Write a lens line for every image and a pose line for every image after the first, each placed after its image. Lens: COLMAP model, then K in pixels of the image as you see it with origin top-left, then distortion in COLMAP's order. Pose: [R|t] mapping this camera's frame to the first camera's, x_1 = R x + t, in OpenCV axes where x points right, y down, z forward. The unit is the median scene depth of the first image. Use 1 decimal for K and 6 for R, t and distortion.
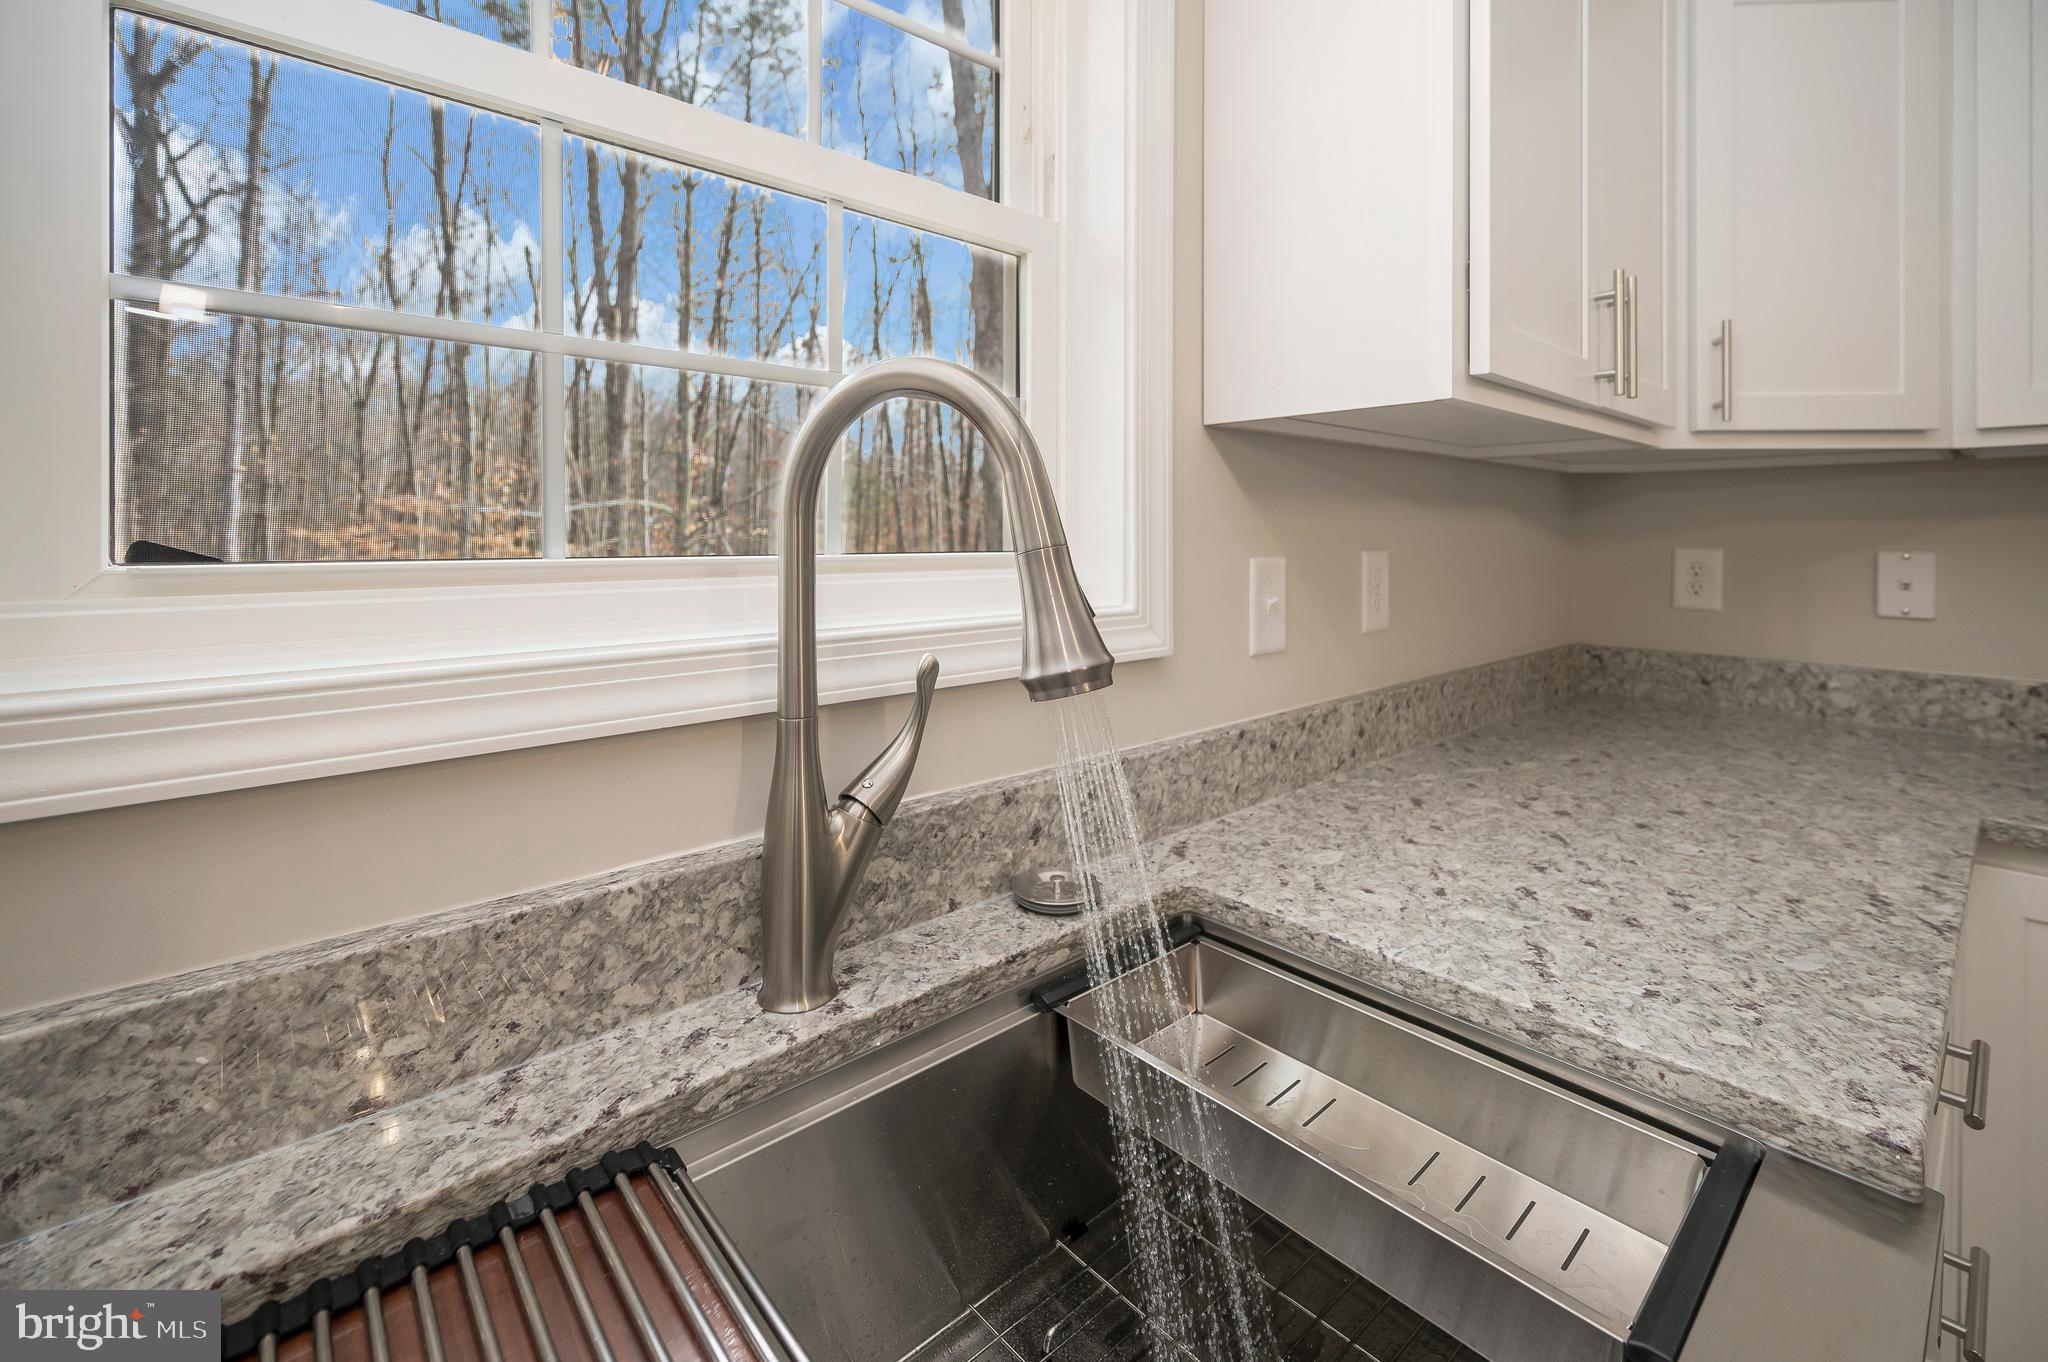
lens RADIAL K [[868.3, 0, 1032.7], [0, 868.3, 543.0], [0, 0, 1]] dist [-0.002484, -0.000400]
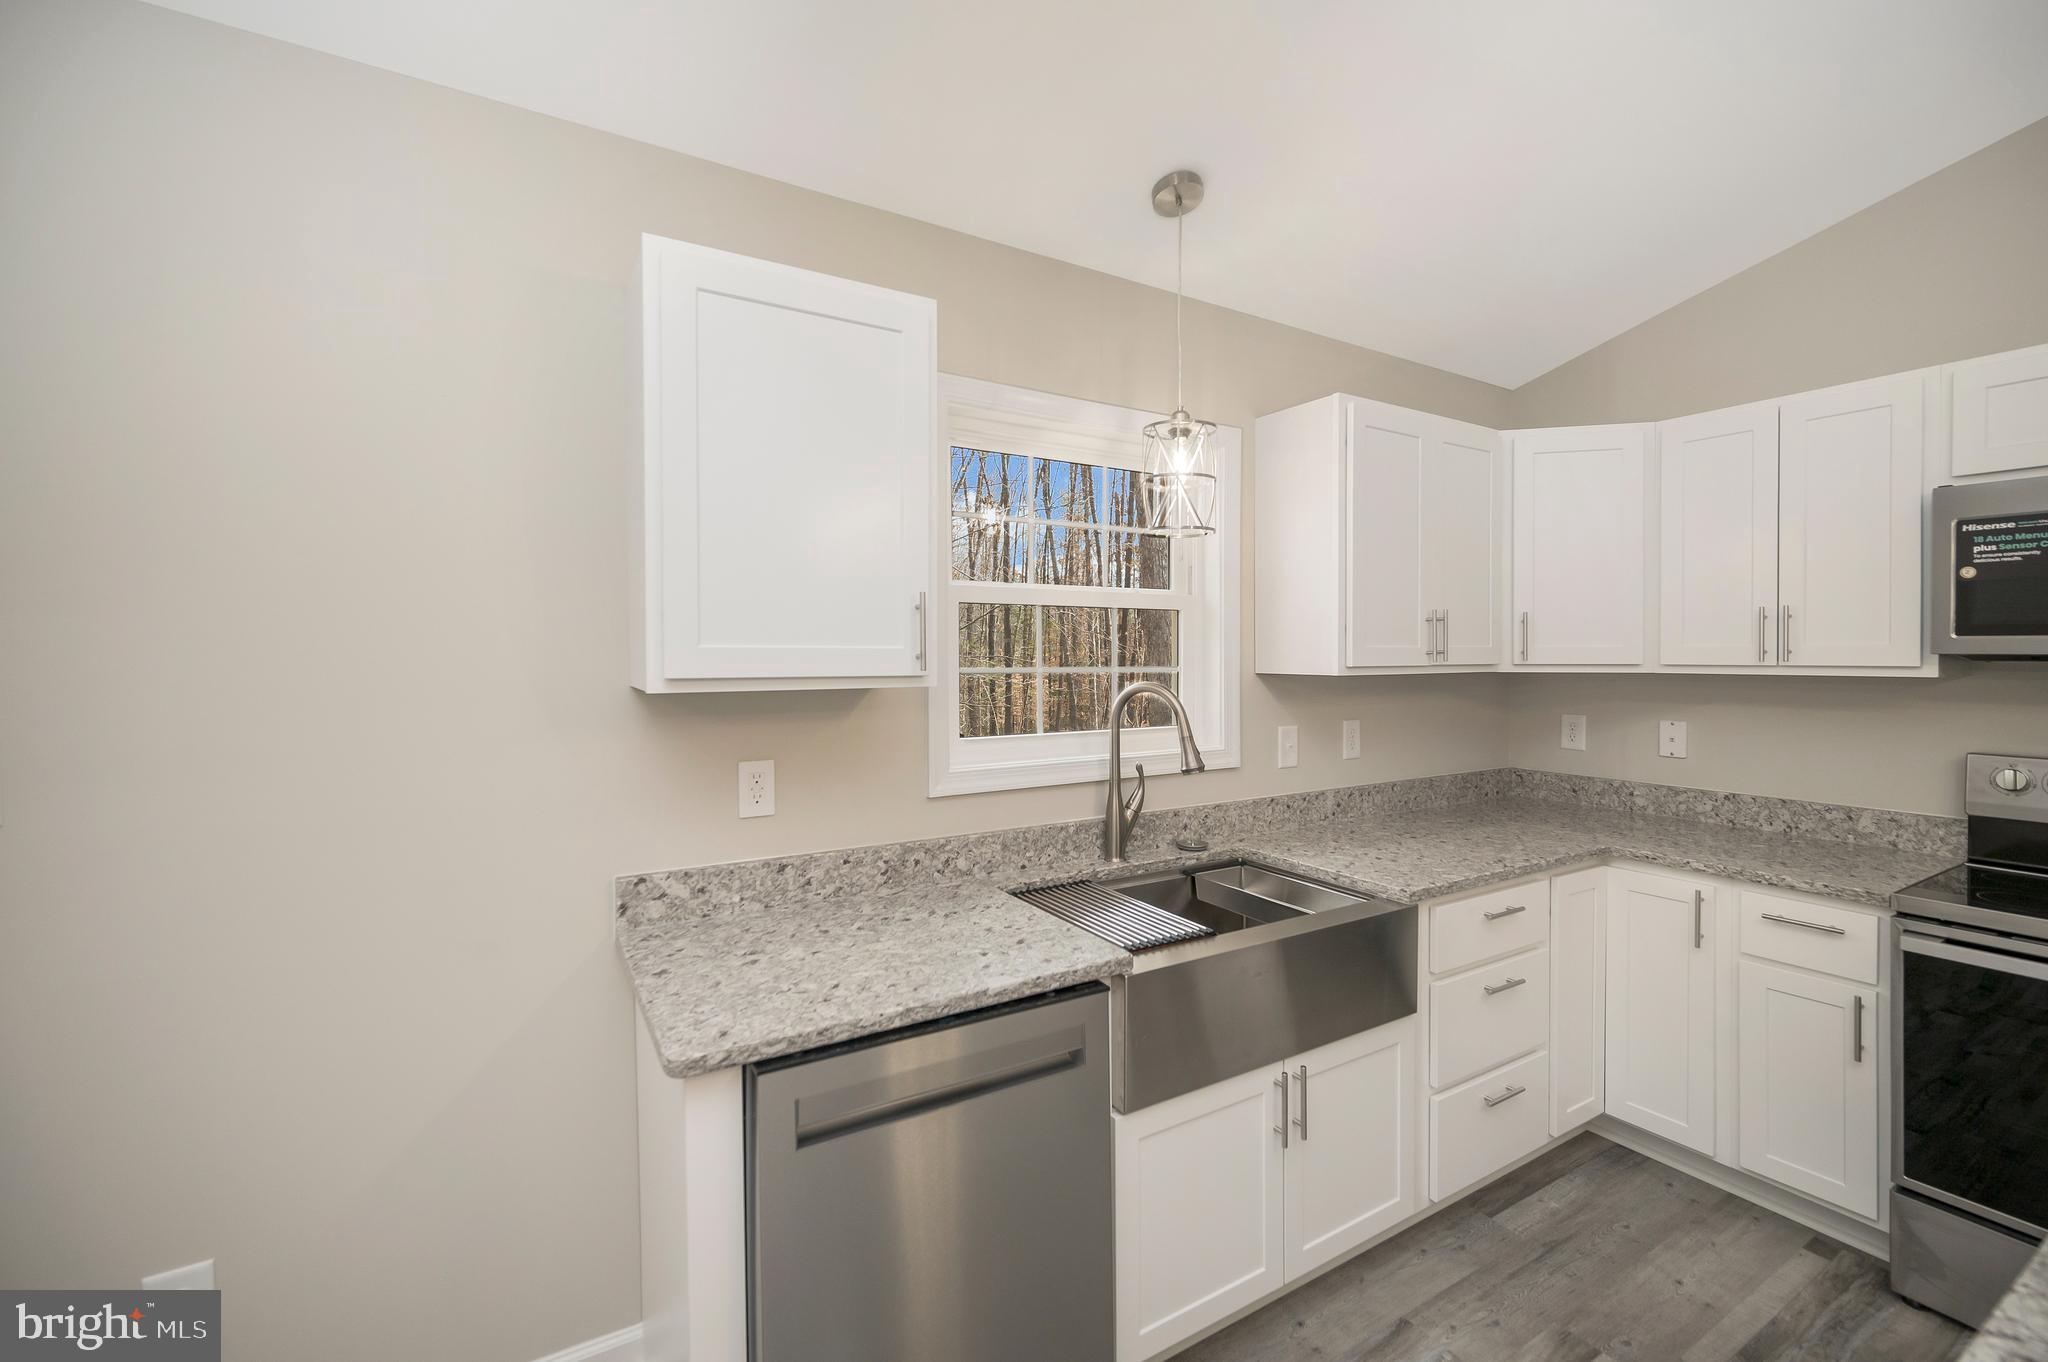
lens RADIAL K [[868.3, 0, 1026.7], [0, 868.3, 660.2], [0, 0, 1]] dist [-0.002484, -0.000400]
pose [[0.983235, 0.000581, -0.182342, 0.007045], [0.000073, 0.999994, 0.003577, -0.132206], [0.182343, -0.003530, 0.983229, -1.115103]]
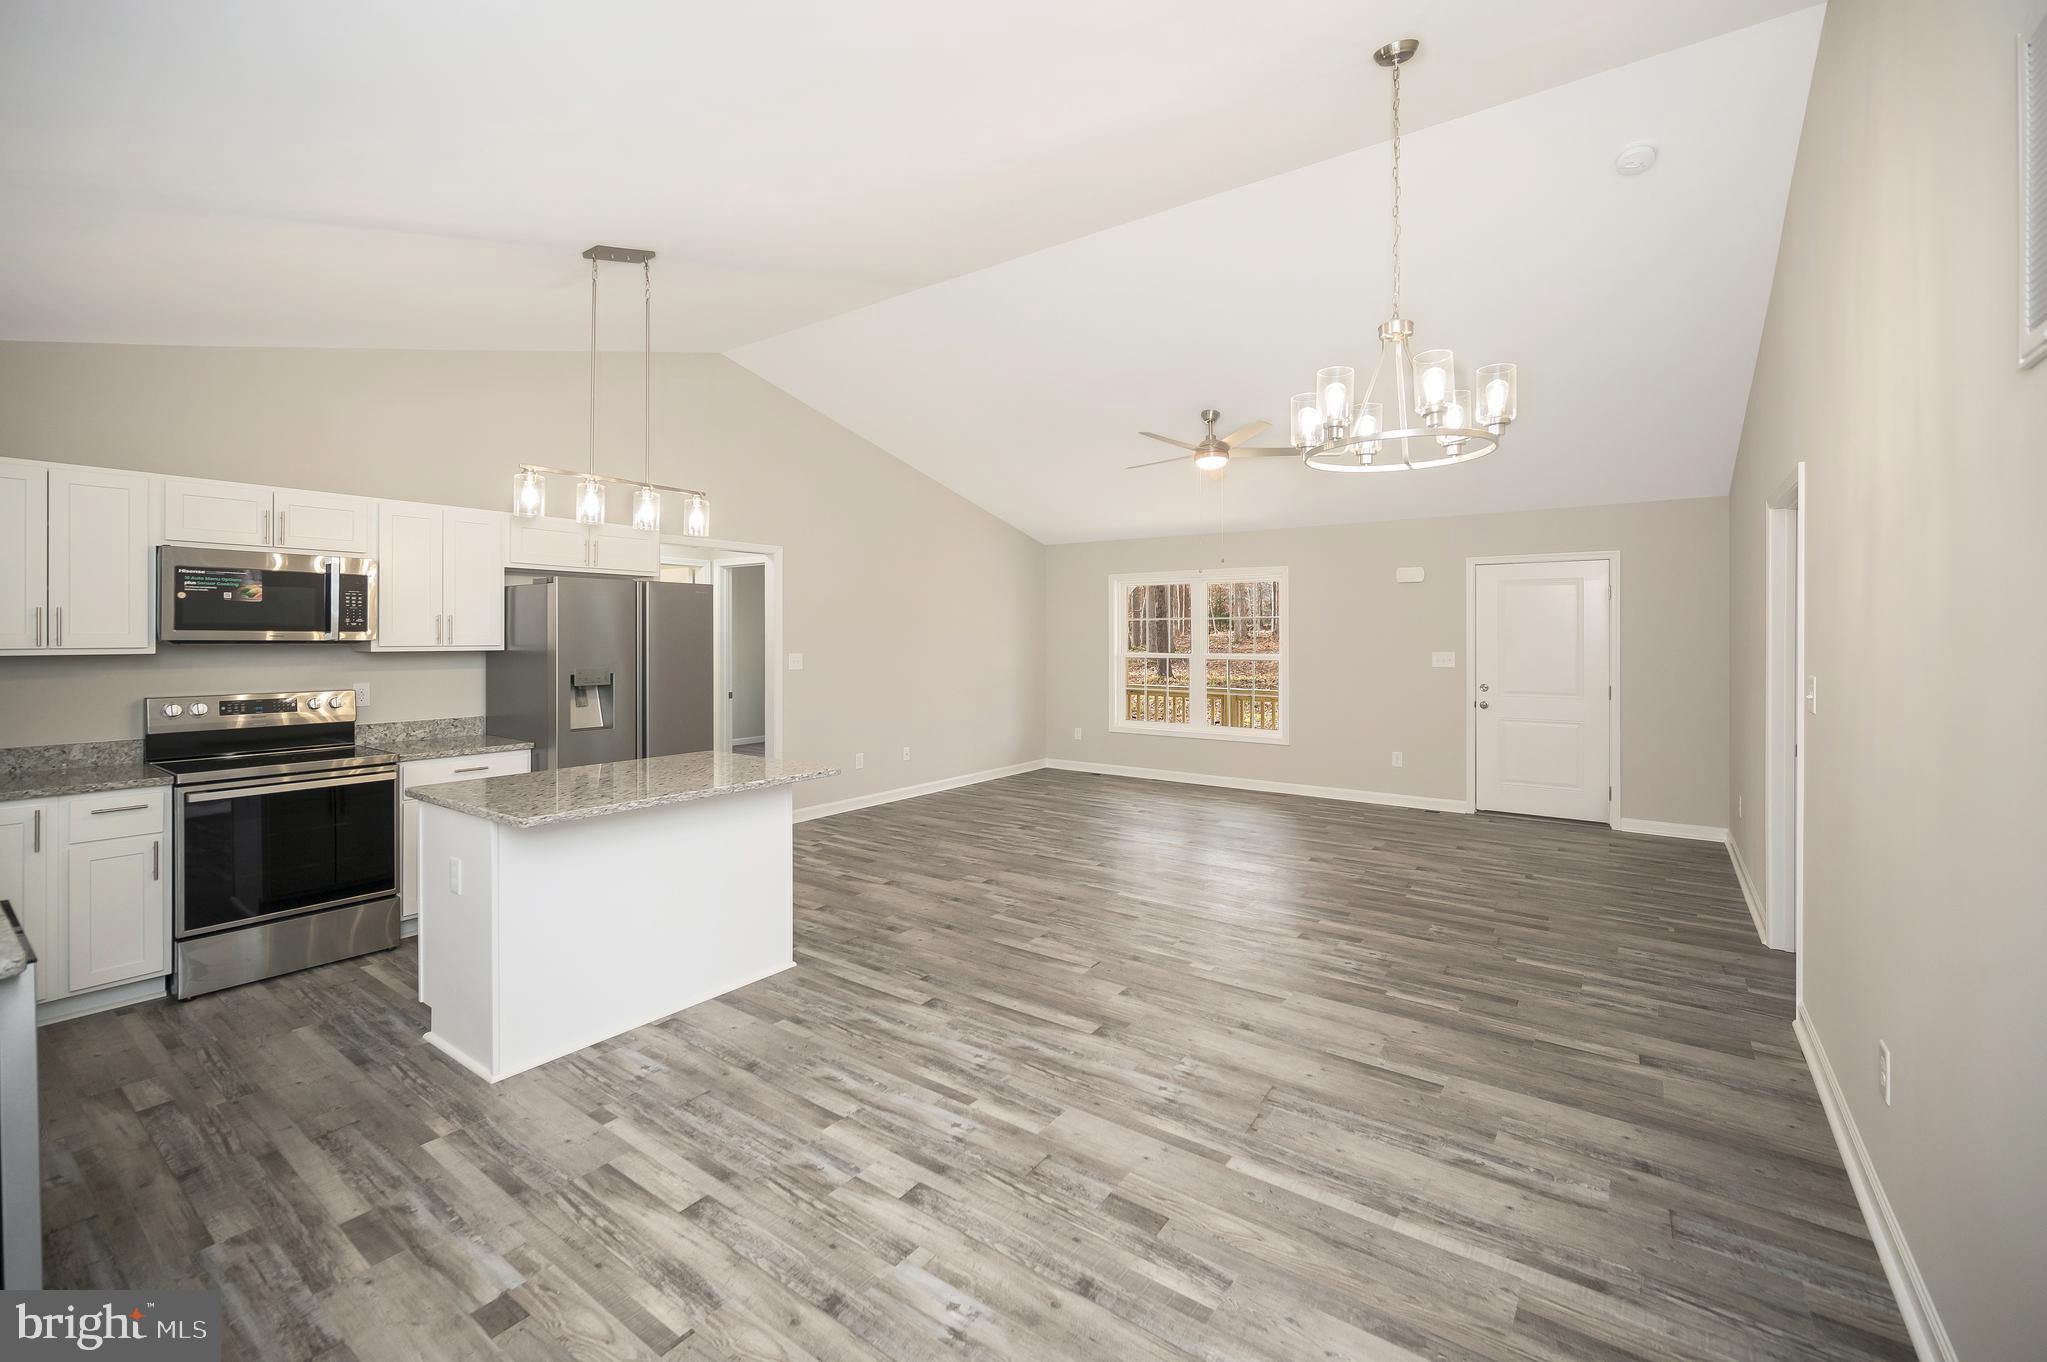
lens RADIAL K [[867.9, 0, 1024.1], [0, 867.9, 635.5], [0, 0, 1]] dist [-0.002484, -0.000400]
pose [[-0.214586, 0.000077, 0.976705, -1.736234], [0.006266, 0.999980, 0.001297, -0.139123], [-0.976685, 0.006398, -0.214582, -1.319452]]
